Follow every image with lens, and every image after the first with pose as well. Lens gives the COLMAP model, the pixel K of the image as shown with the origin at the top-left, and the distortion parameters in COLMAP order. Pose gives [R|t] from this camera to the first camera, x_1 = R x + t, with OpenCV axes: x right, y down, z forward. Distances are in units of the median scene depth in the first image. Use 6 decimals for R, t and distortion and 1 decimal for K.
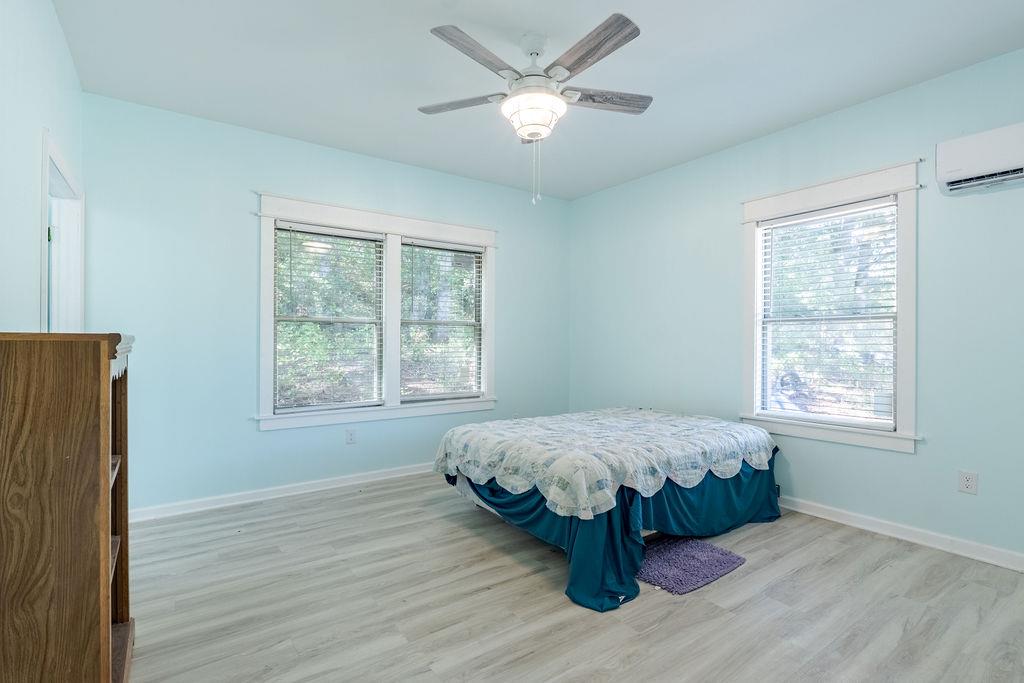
lens RADIAL K [[477.0, 0, 512.0], [0, 477.0, 341.5], [0, 0, 1]] dist [-0.002165, -0.000347]
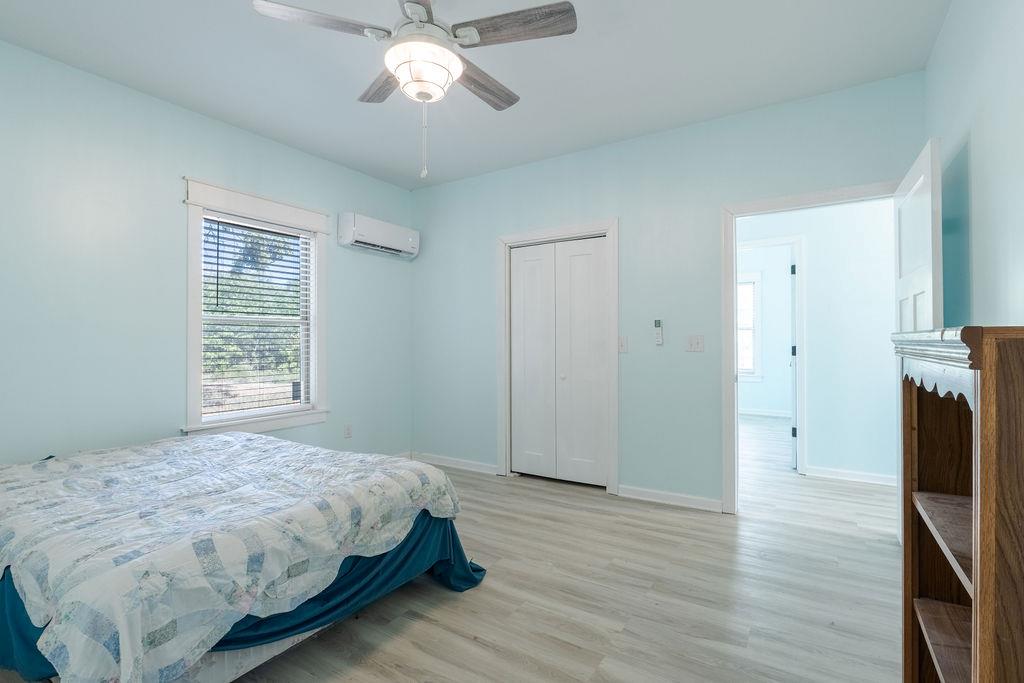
lens RADIAL K [[477.0, 0, 512.0], [0, 477.0, 341.5], [0, 0, 1]] dist [-0.002165, -0.000347]
pose [[-0.366651, -0.000670, 0.930358, -0.758363], [0.008395, 0.999957, 0.004029, -0.000634], [-0.930321, 0.009288, -0.366629, 1.114244]]
